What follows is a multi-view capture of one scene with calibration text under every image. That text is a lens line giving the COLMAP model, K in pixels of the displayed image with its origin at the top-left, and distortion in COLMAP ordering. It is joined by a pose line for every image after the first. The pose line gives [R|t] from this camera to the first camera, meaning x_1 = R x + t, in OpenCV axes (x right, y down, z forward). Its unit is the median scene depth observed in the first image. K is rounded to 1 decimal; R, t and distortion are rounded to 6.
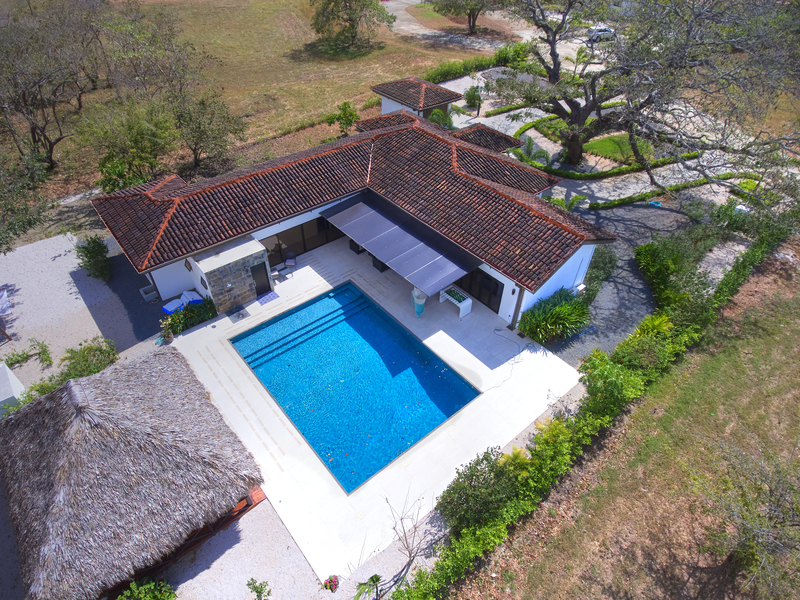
lens RADIAL K [[466.8, 0, 406.3], [0, 466.8, 300.1], [0, 0, 1]] dist [-0.004654, 0.000167]
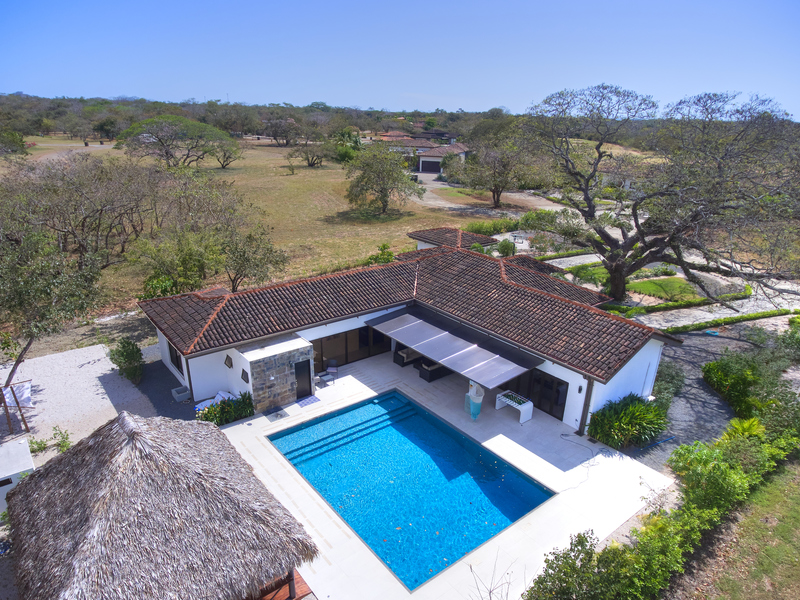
lens RADIAL K [[512.0, 0, 403.6], [0, 512.0, 333.3], [0, 0, 1]] dist [-0.002362, -0.003462]
pose [[0.999462, 0.014685, -0.029321, -0.084281], [-0.023328, 0.946791, -0.321002, 0.197510], [0.023047, 0.321513, 0.946625, 0.005941]]
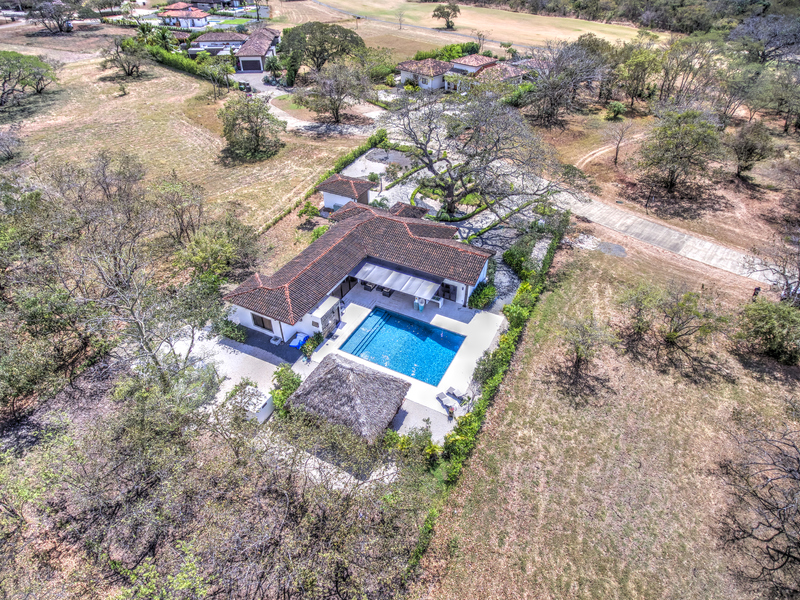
lens RADIAL K [[466.8, 0, 400.1], [0, 466.8, 300.8], [0, 0, 1]] dist [-0.004654, 0.000167]
pose [[0.923362, -0.252701, 0.289043, -0.621304], [0.266137, 0.963906, -0.007478, -0.023503], [-0.276720, 0.083830, 0.957287, -0.886207]]
